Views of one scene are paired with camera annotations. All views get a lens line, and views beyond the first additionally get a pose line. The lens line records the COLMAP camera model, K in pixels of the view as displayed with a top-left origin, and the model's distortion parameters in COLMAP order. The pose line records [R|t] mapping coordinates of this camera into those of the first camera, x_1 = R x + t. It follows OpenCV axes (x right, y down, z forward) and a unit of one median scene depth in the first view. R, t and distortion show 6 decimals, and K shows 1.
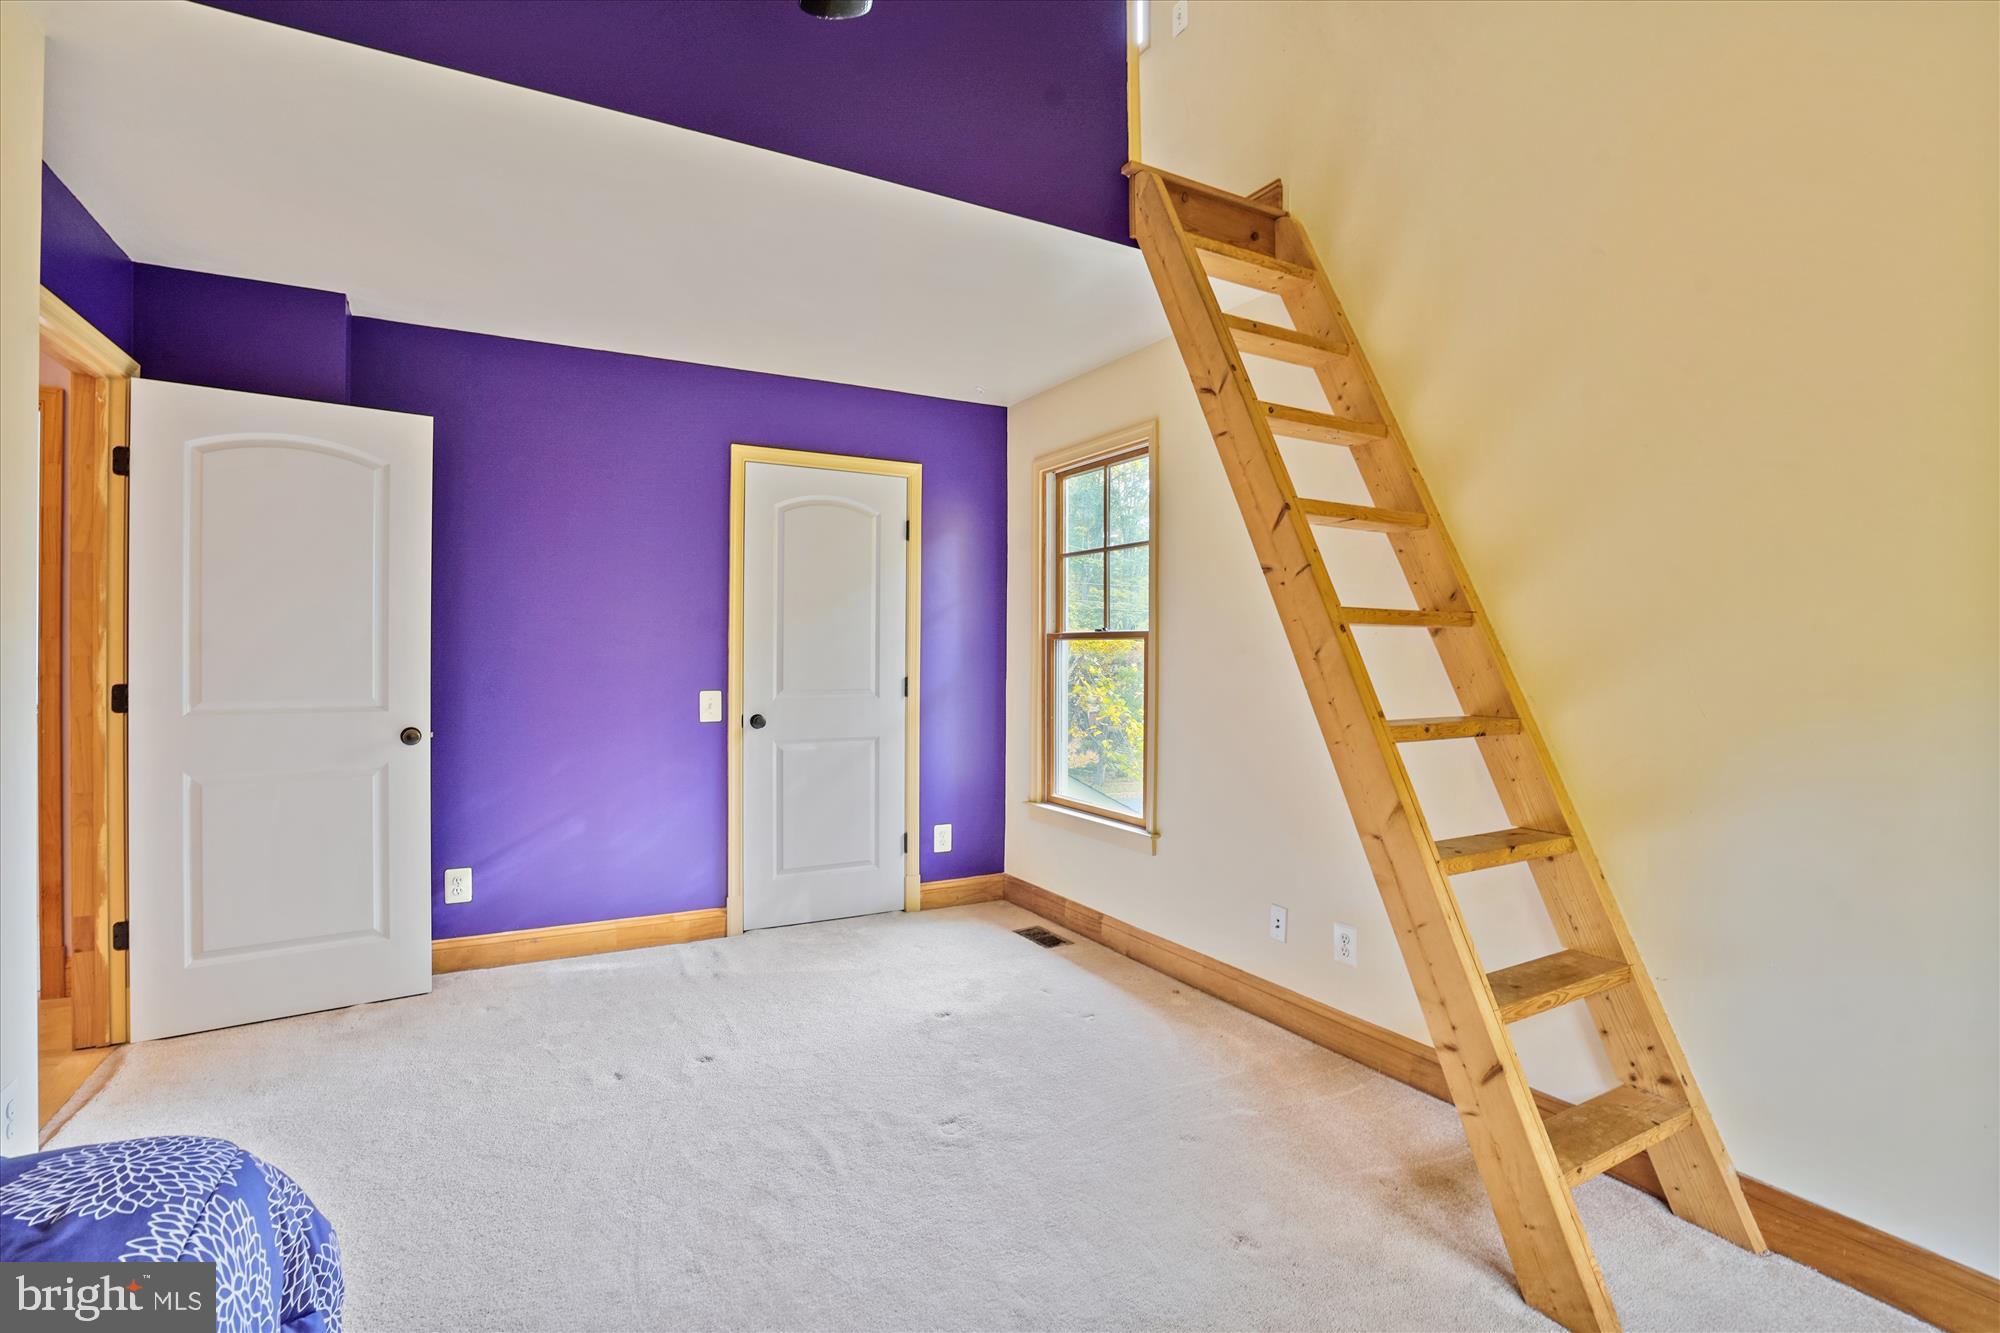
lens RADIAL K [[911.8, 0, 1002.7], [0, 911.8, 656.1], [0, 0, 1]] dist [-0.000347, 0.003200]
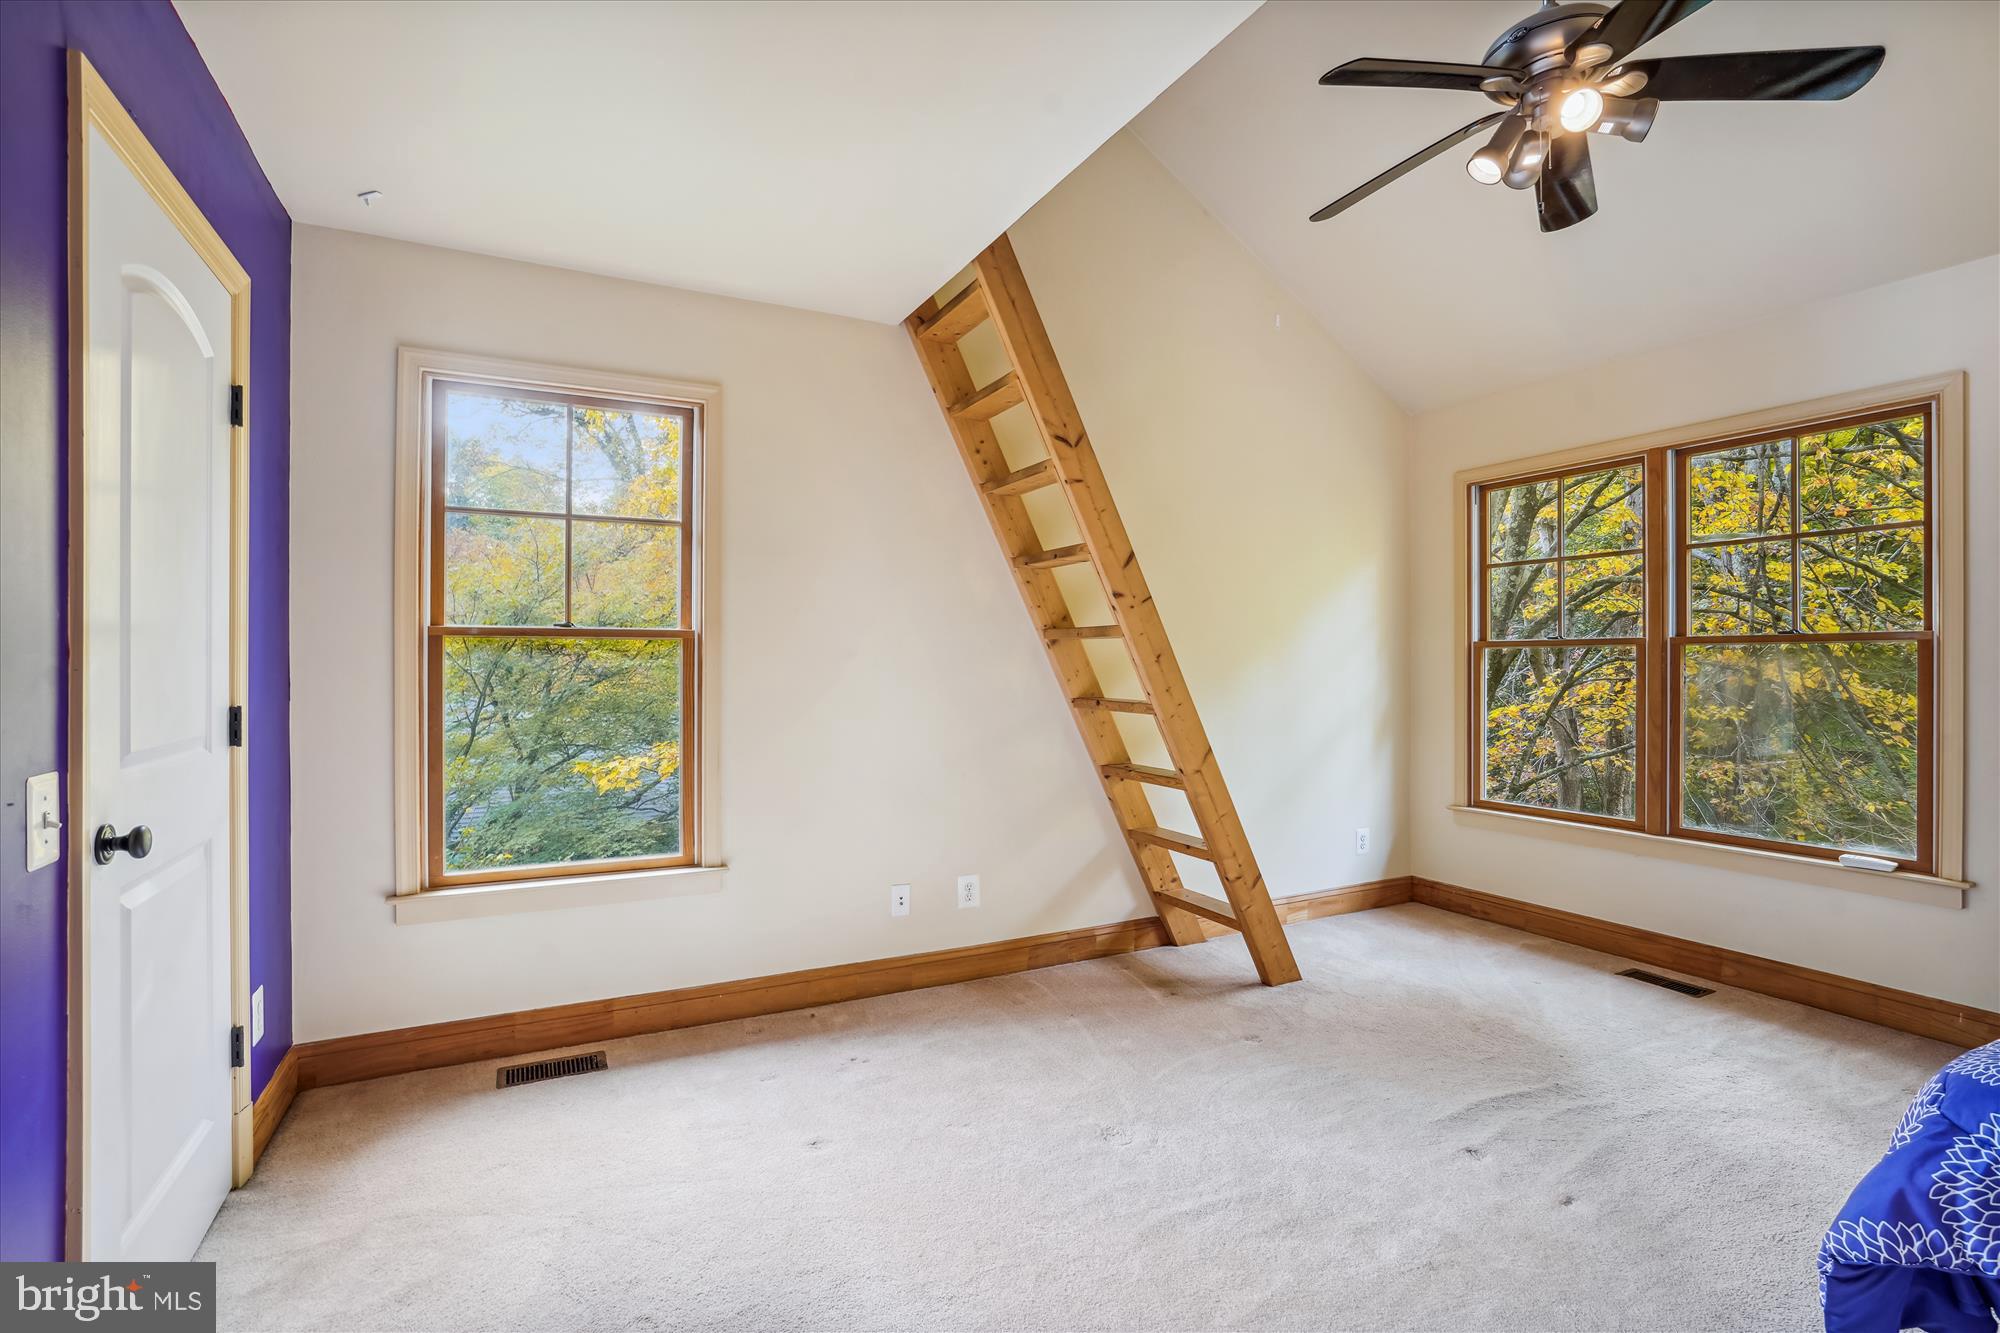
lens RADIAL K [[911.8, 0, 999.4], [0, 911.8, 661.6], [0, 0, 1]] dist [-0.000347, 0.003200]
pose [[0.091617, -0.009570, 0.995748, -0.846253], [0.002907, 0.999952, 0.009343, -0.007755], [-0.995790, 0.002039, 0.091640, 0.836124]]
